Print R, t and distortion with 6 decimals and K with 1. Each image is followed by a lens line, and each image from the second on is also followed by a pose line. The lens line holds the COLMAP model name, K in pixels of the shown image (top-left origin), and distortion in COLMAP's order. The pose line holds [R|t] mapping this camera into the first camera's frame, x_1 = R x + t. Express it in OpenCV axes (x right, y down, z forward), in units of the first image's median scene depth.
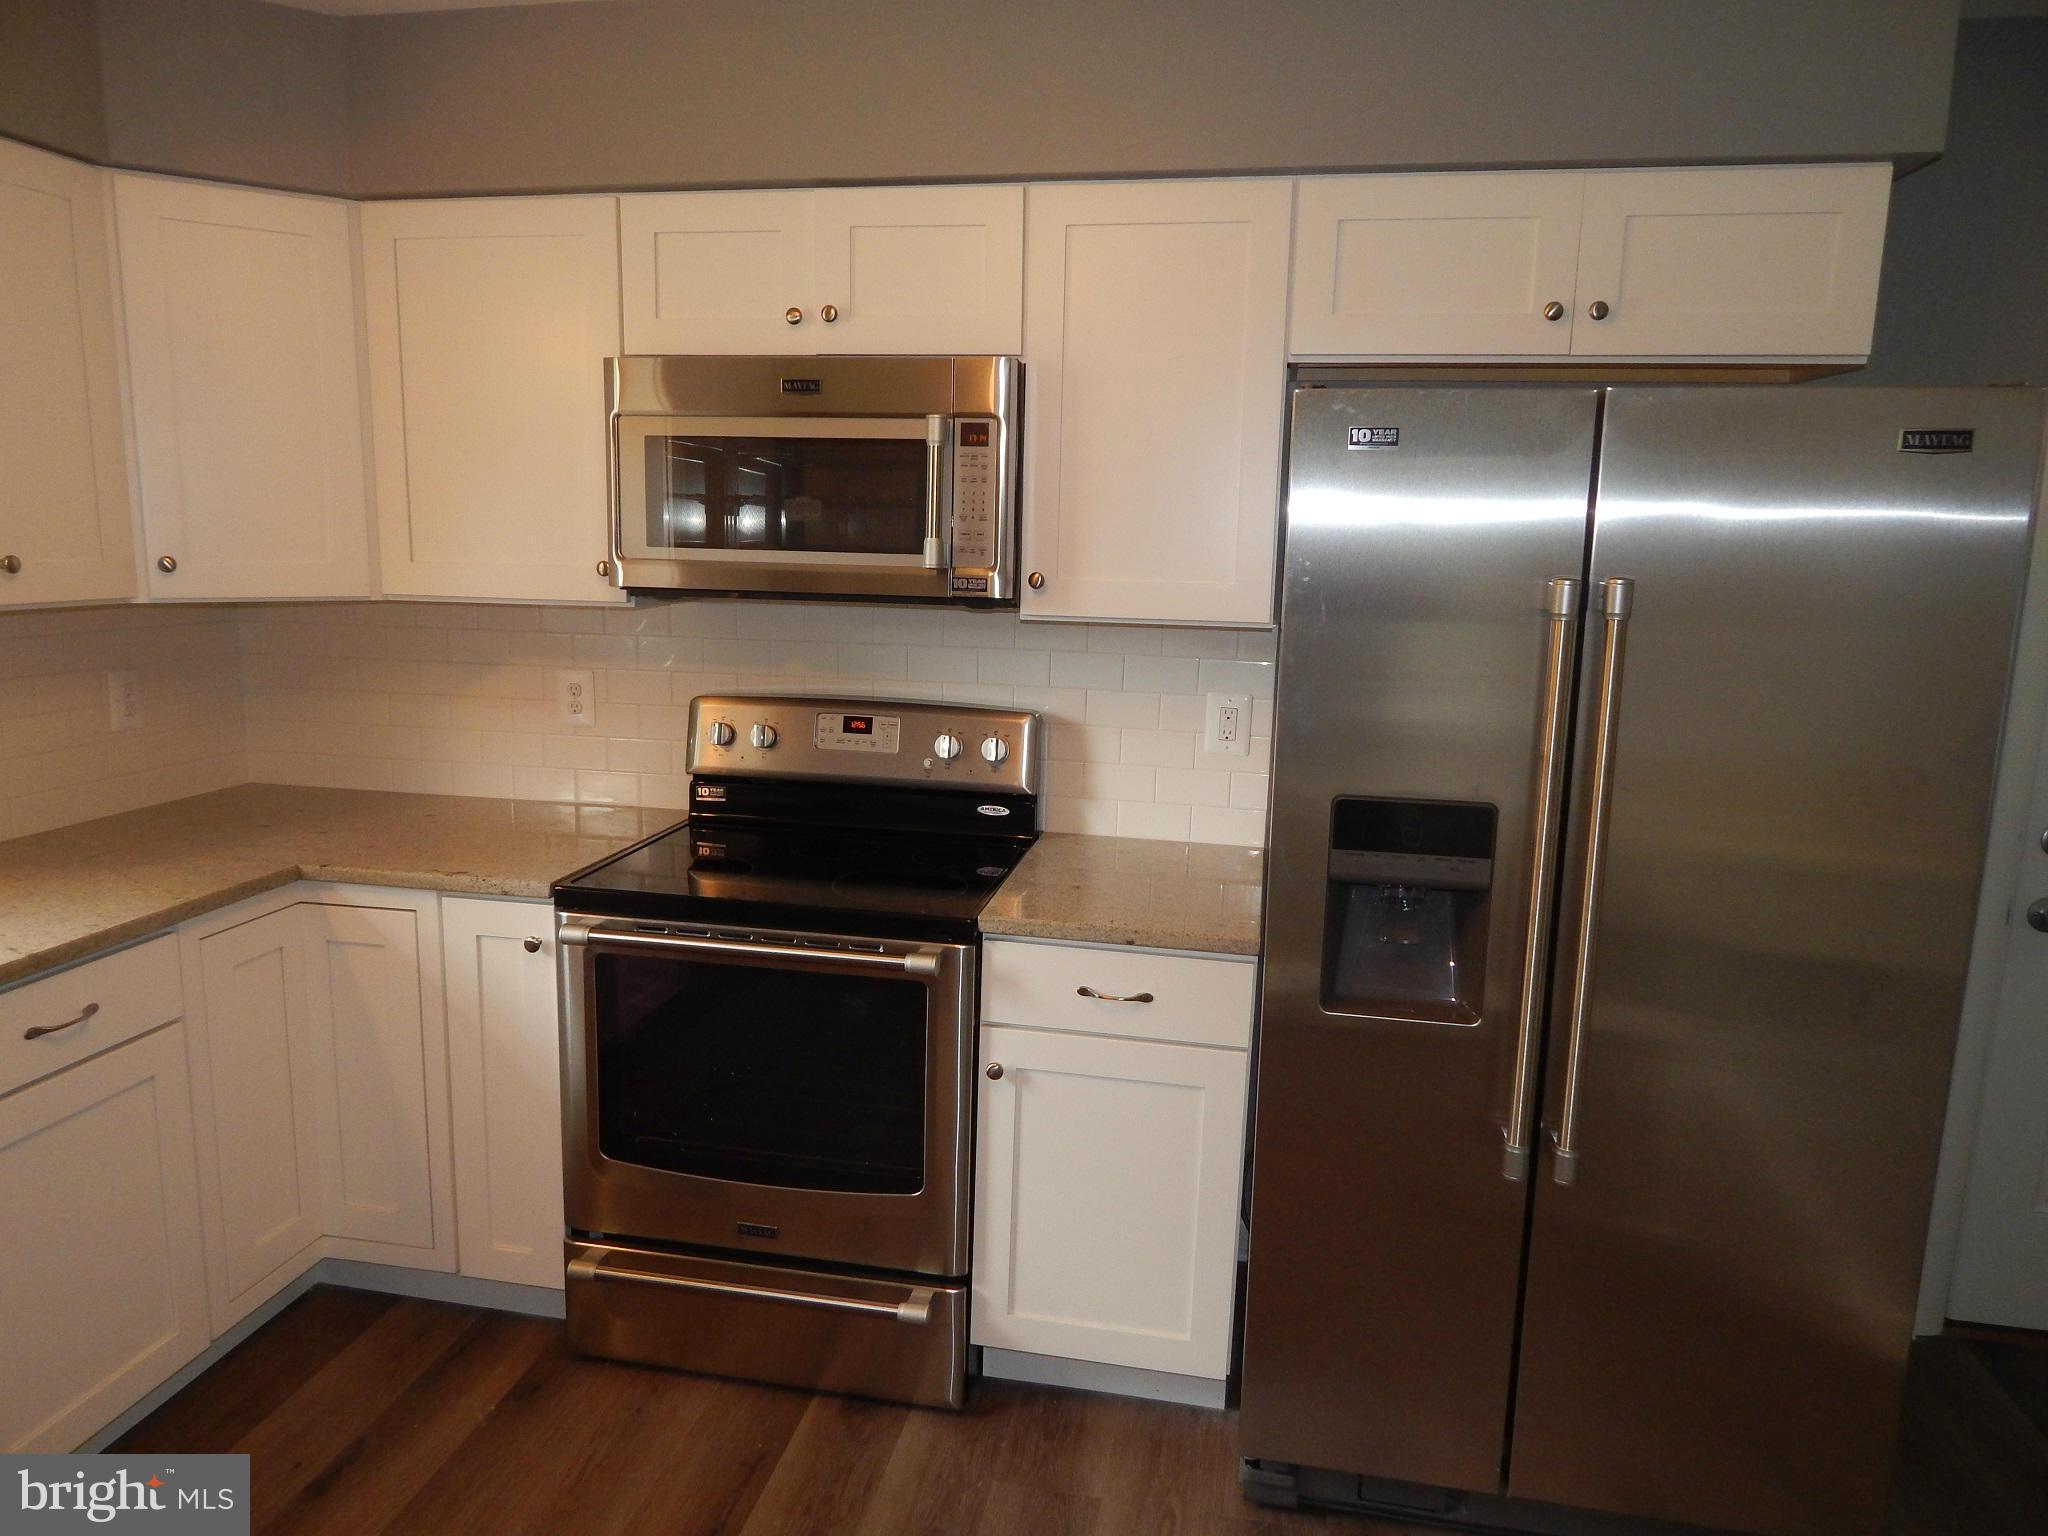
lens RADIAL K [[1370.3, 0, 1027.8], [0, 1370.3, 756.1], [0, 0, 1]] dist [0.008178, -0.000910]
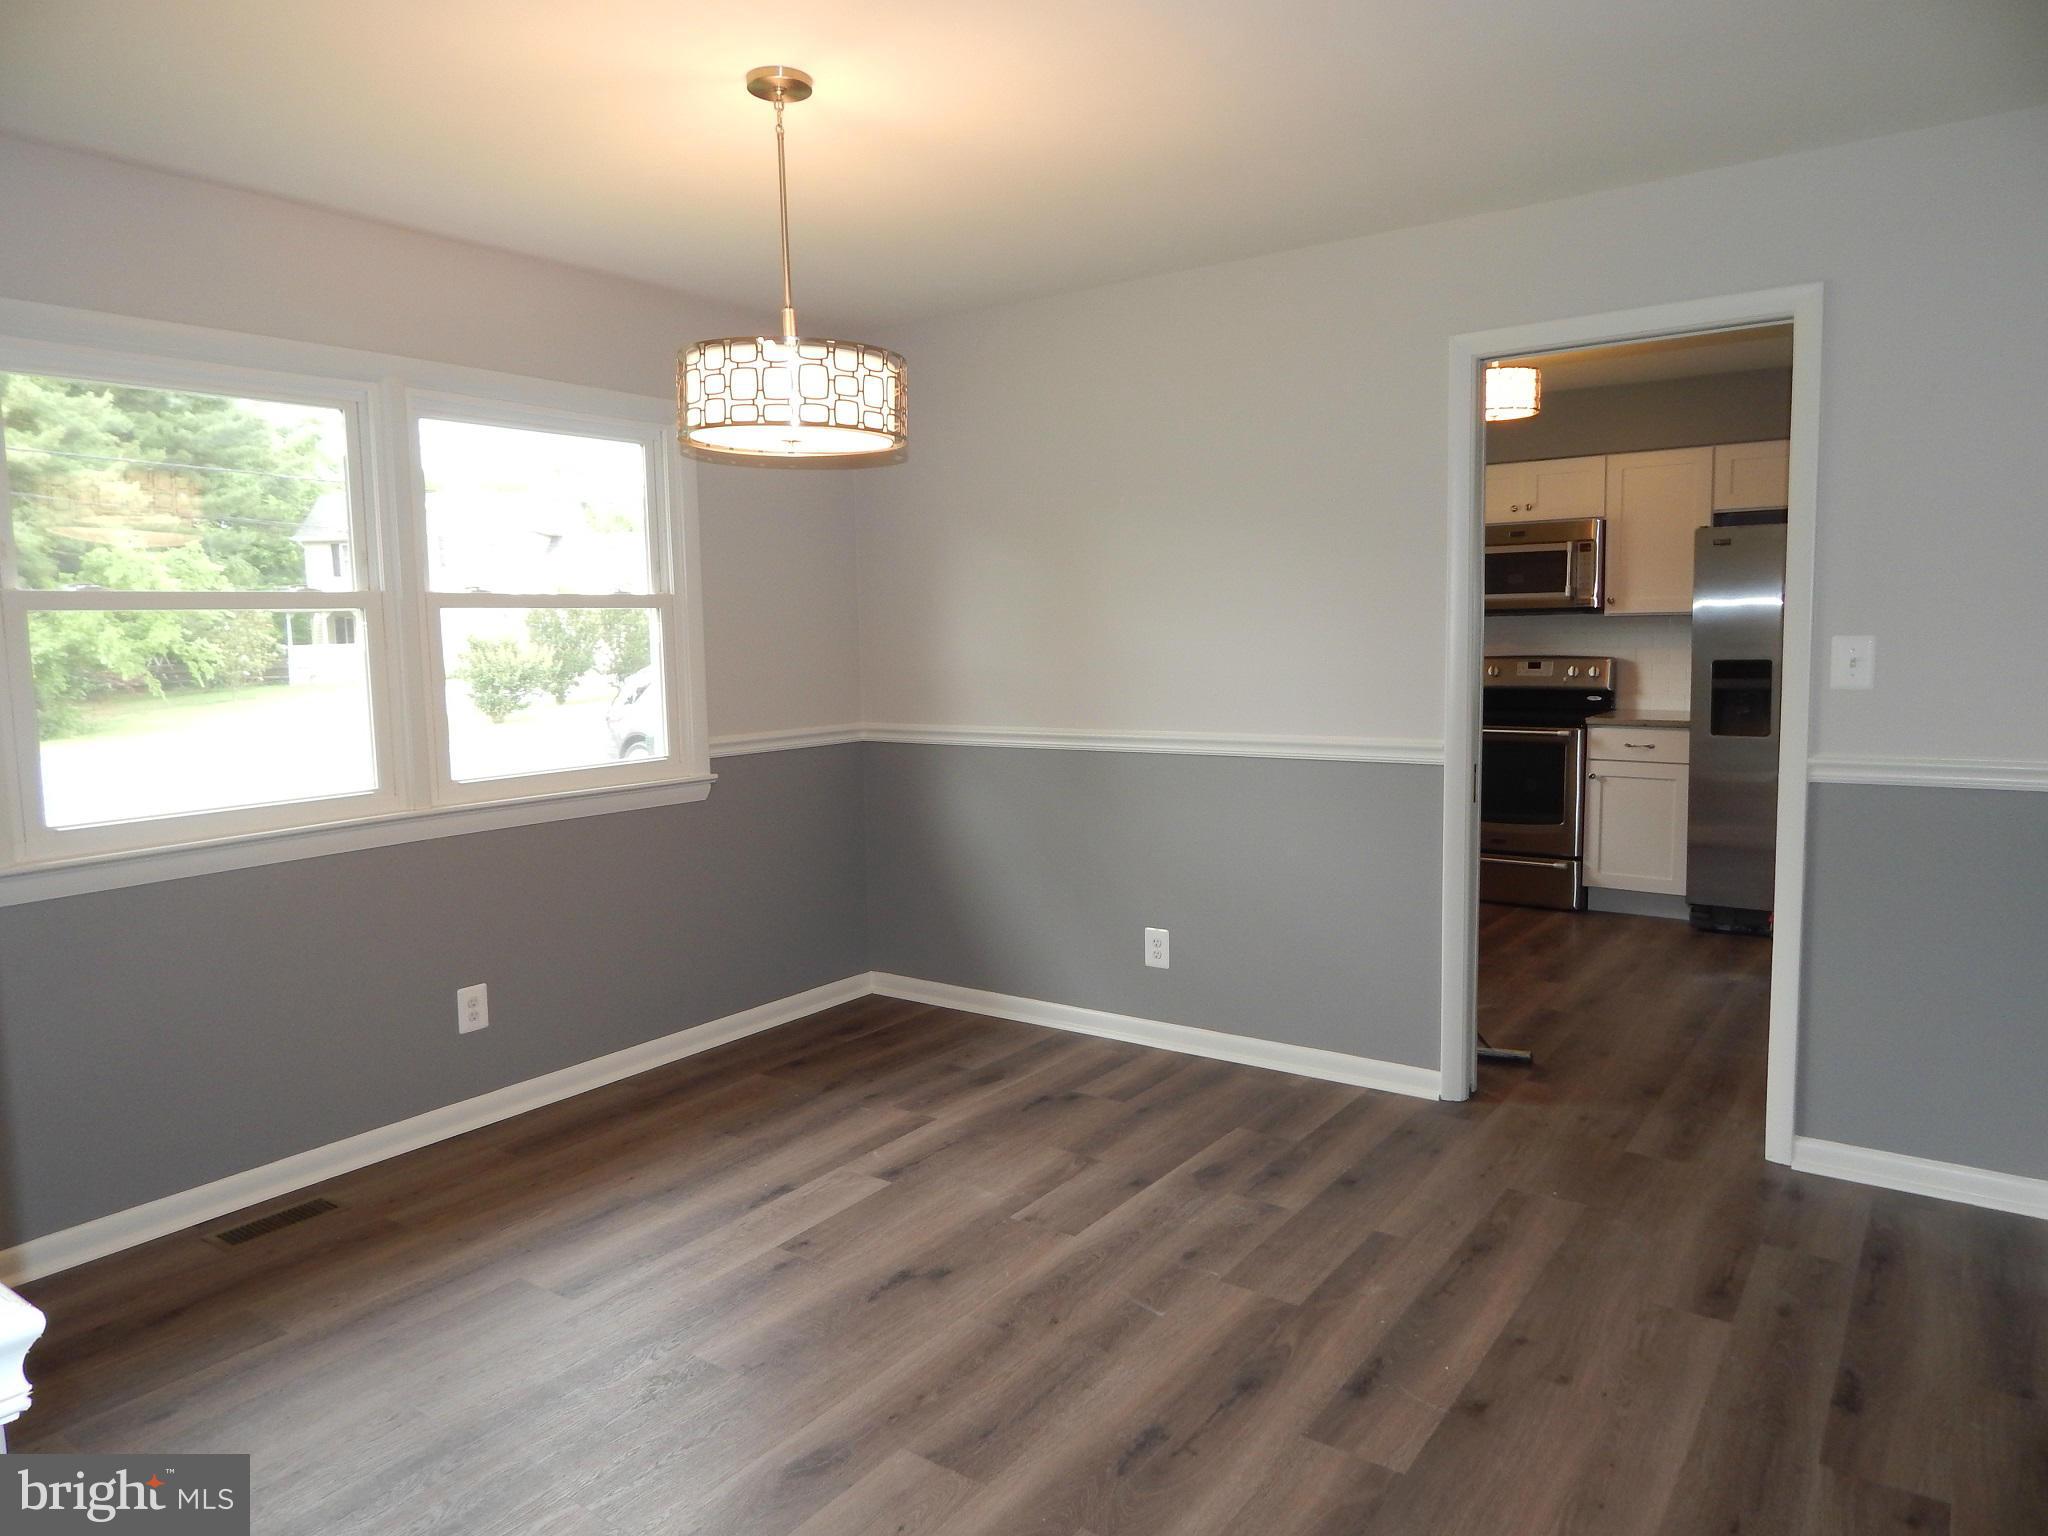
lens RADIAL K [[1361.4, 0, 1016.6], [0, 1361.4, 770.2], [0, 0, 1]] dist [-0.005009, -0.001871]
pose [[0.903048, 0.001557, -0.429537, 0.099954], [-0.026110, 0.998343, -0.051275, 0.368504], [0.428746, 0.057519, 0.901592, -1.863003]]
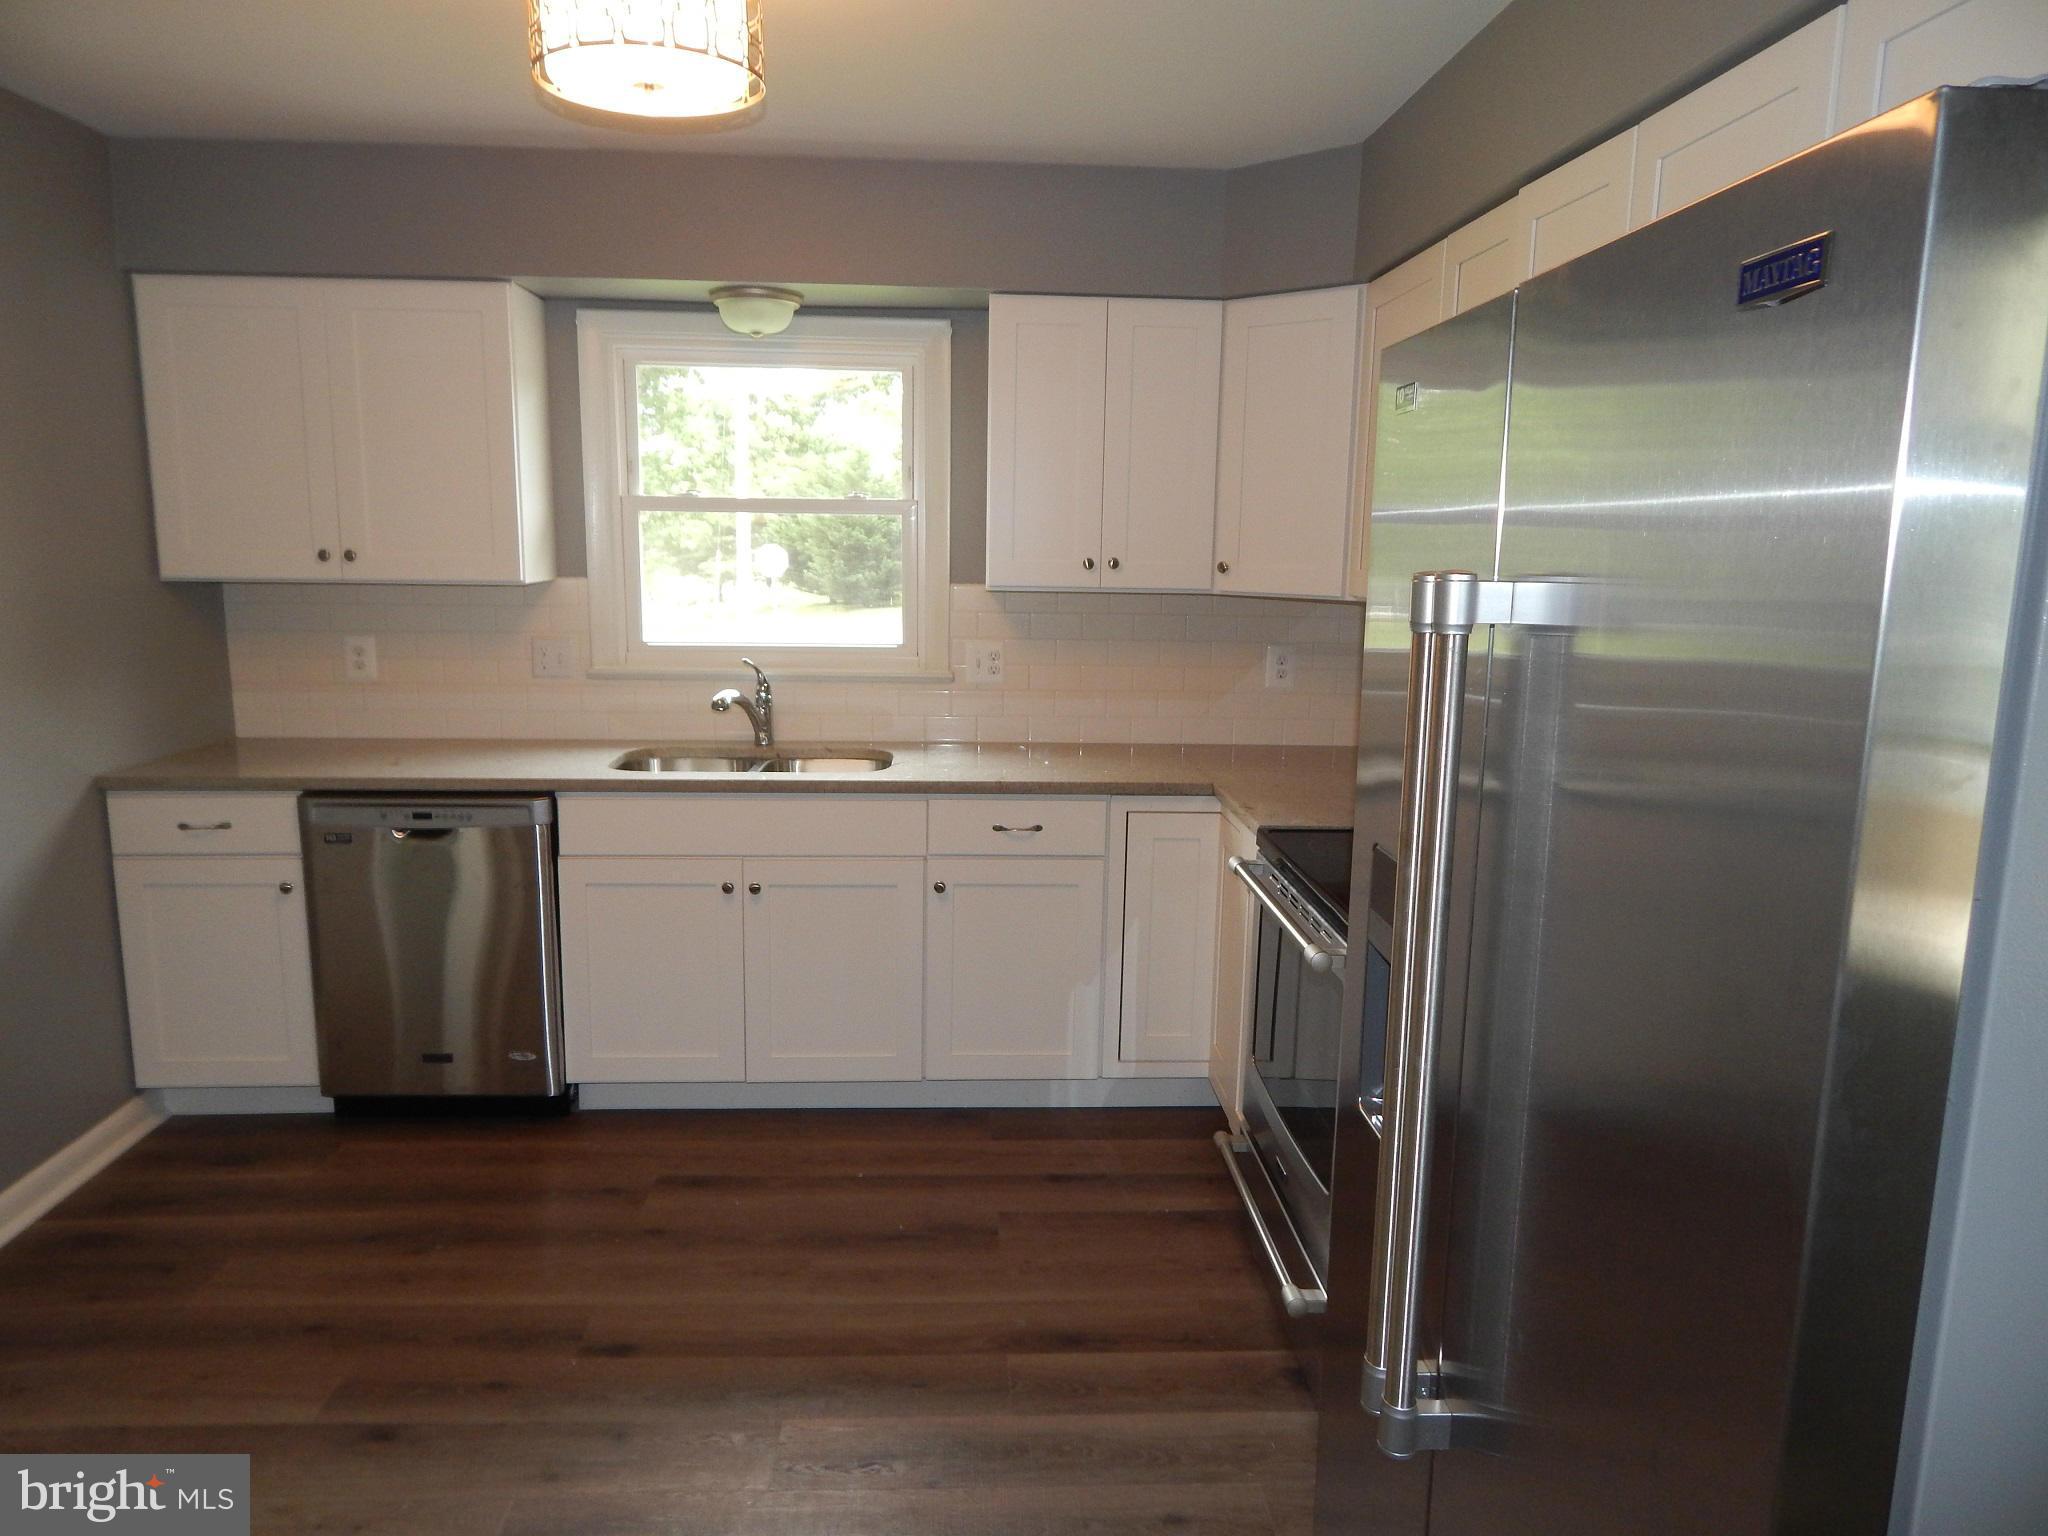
lens RADIAL K [[1346.2, 0, 1025.8], [0, 1346.2, 751.0], [0, 0, 1]] dist [-0.005356, -0.000728]
pose [[0.241043, 0.139289, -0.960467, 0.742786], [-0.172226, 0.980079, 0.098911, -0.055585], [0.955111, 0.141575, 0.260230, 0.476221]]
